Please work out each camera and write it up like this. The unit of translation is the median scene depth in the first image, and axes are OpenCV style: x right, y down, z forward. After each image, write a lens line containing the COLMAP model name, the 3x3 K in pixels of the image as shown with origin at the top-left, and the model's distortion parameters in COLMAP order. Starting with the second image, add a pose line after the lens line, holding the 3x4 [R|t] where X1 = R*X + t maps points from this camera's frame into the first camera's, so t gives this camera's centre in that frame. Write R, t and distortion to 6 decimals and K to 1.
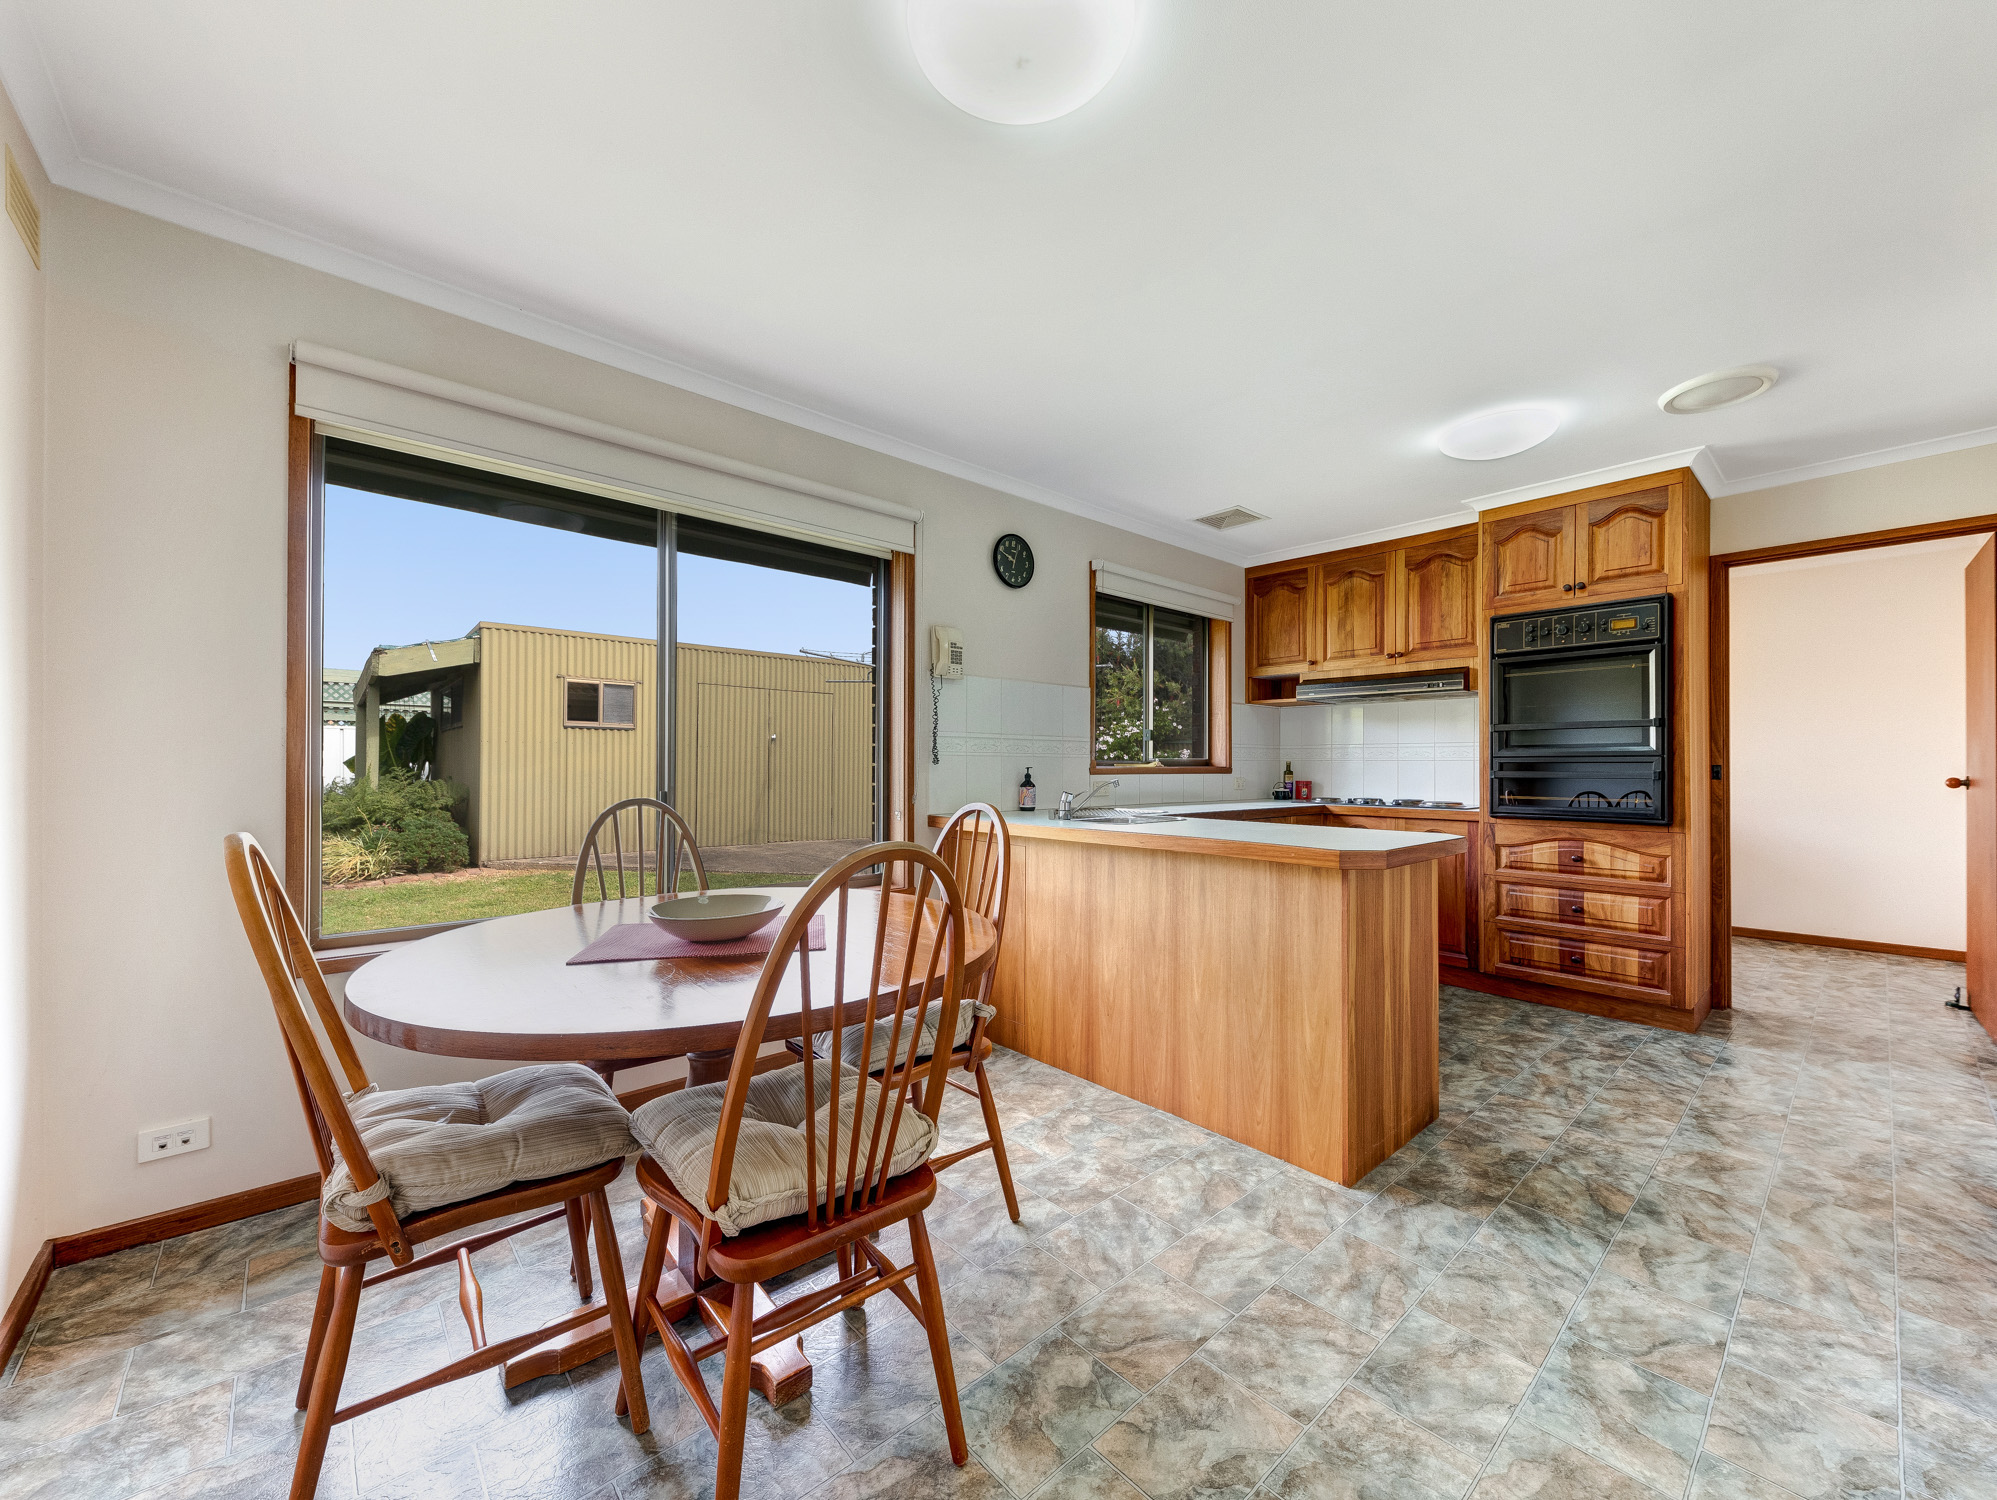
lens RADIAL K [[766.8, 0, 996.1], [0, 766.8, 756.7], [0, 0, 1]] dist [-0.003738, -0.001379]
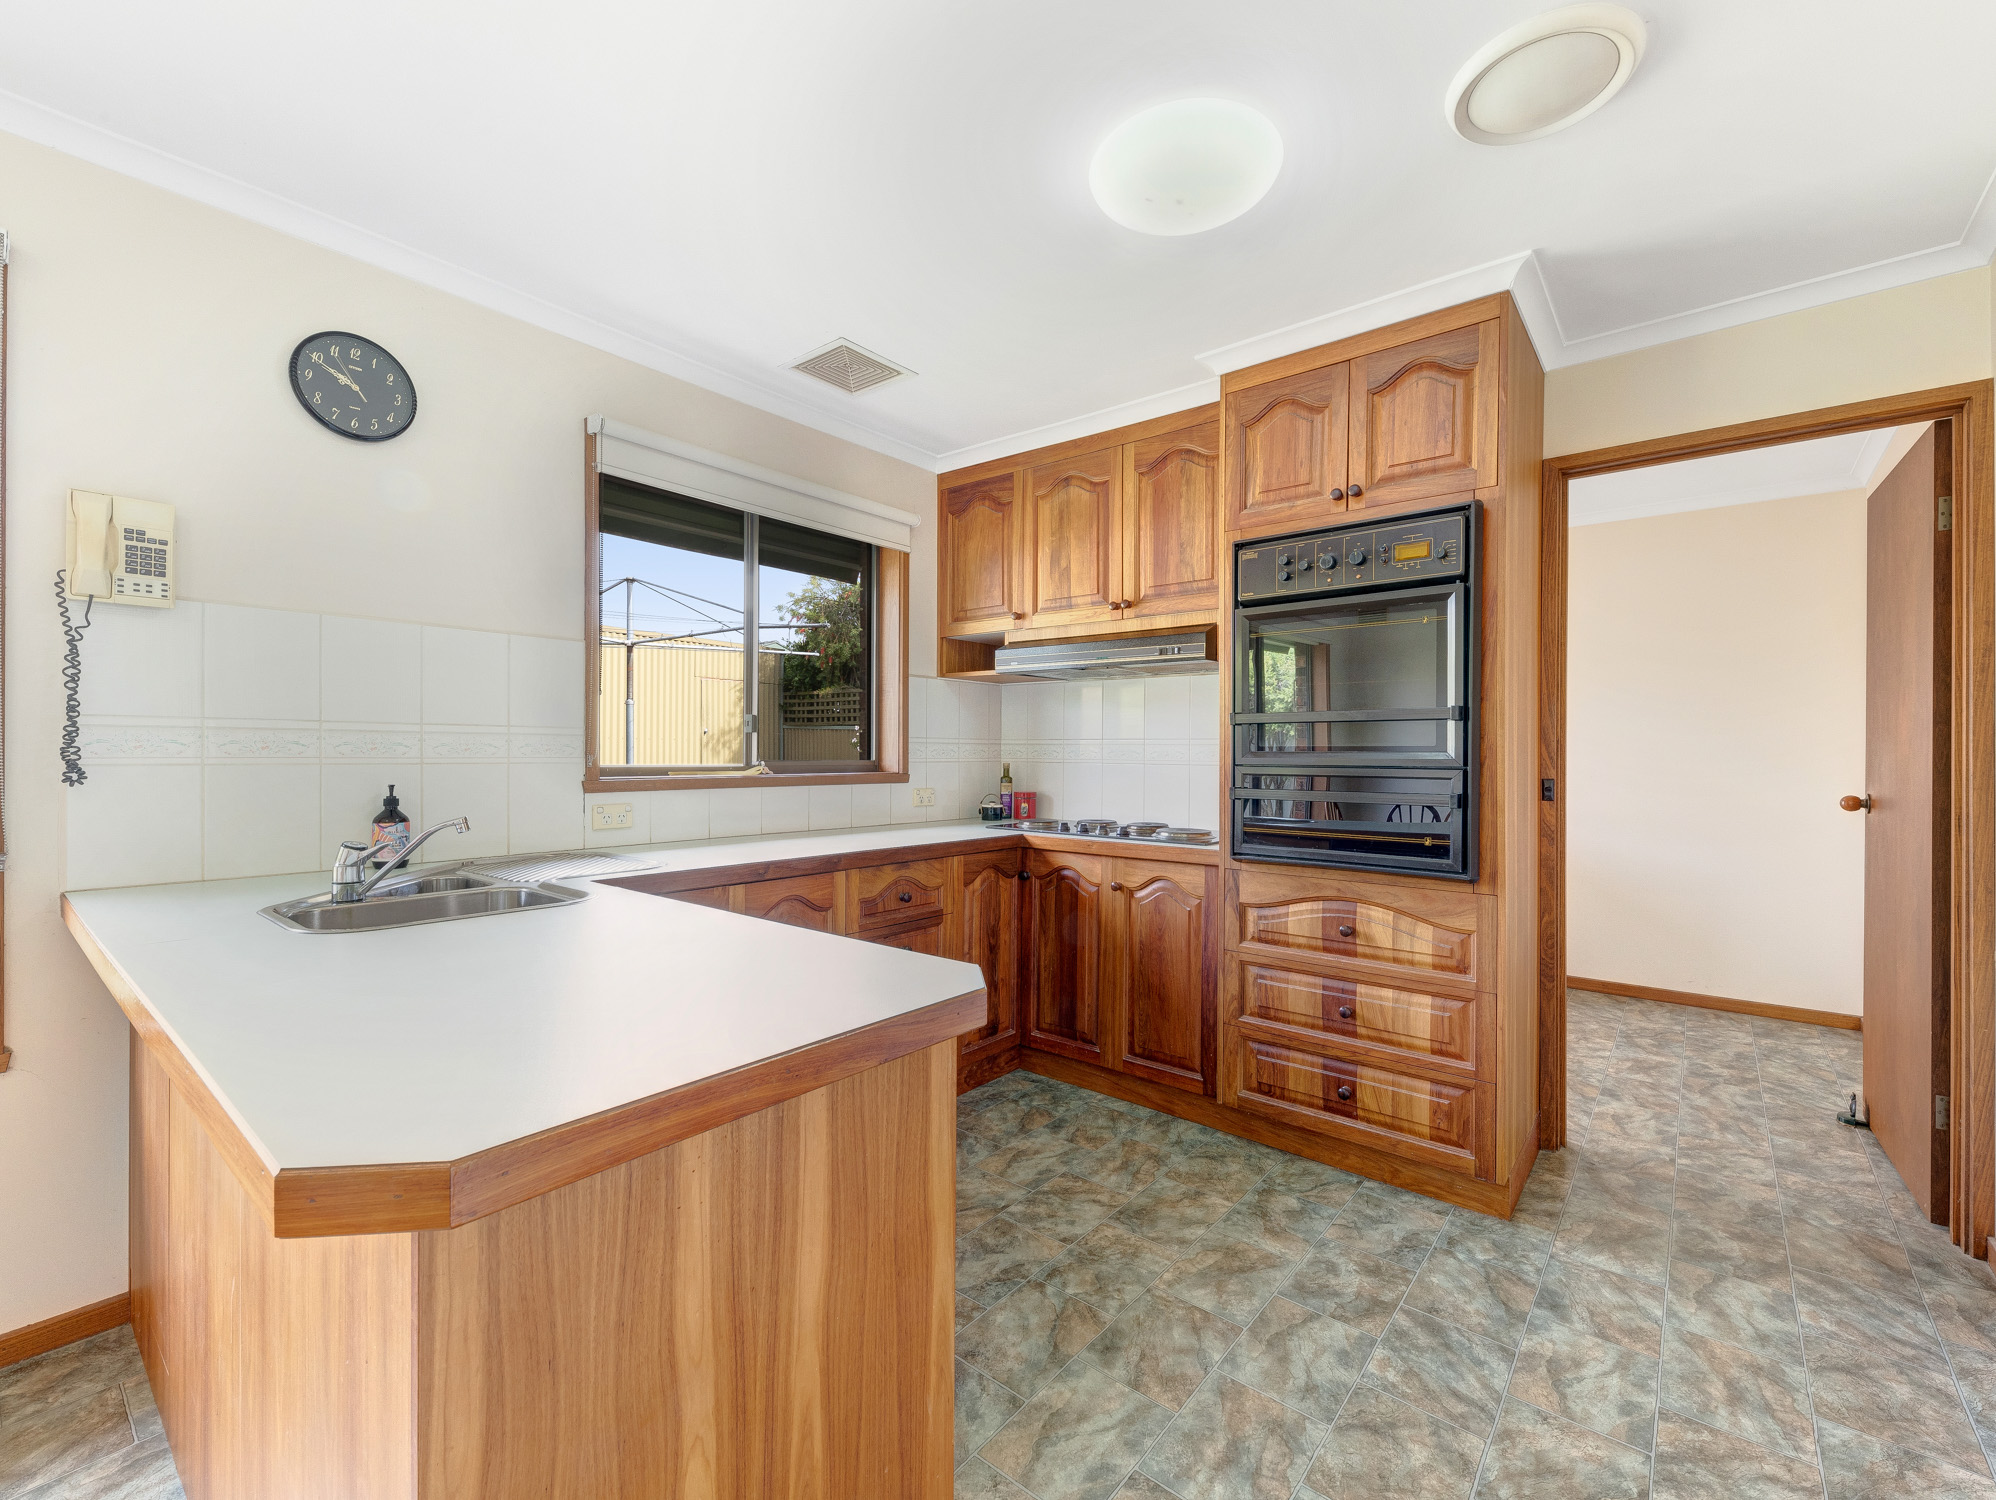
lens RADIAL K [[862.8, 0, 999.3], [0, 862.8, 746.6], [0, 0, 1]] dist [0.002305, 0.000614]
pose [[0.985112, 0.003795, 0.171874, 0.349920], [-0.004855, 0.999972, 0.005746, -0.018293], [-0.171847, -0.006495, 0.985102, 0.347960]]
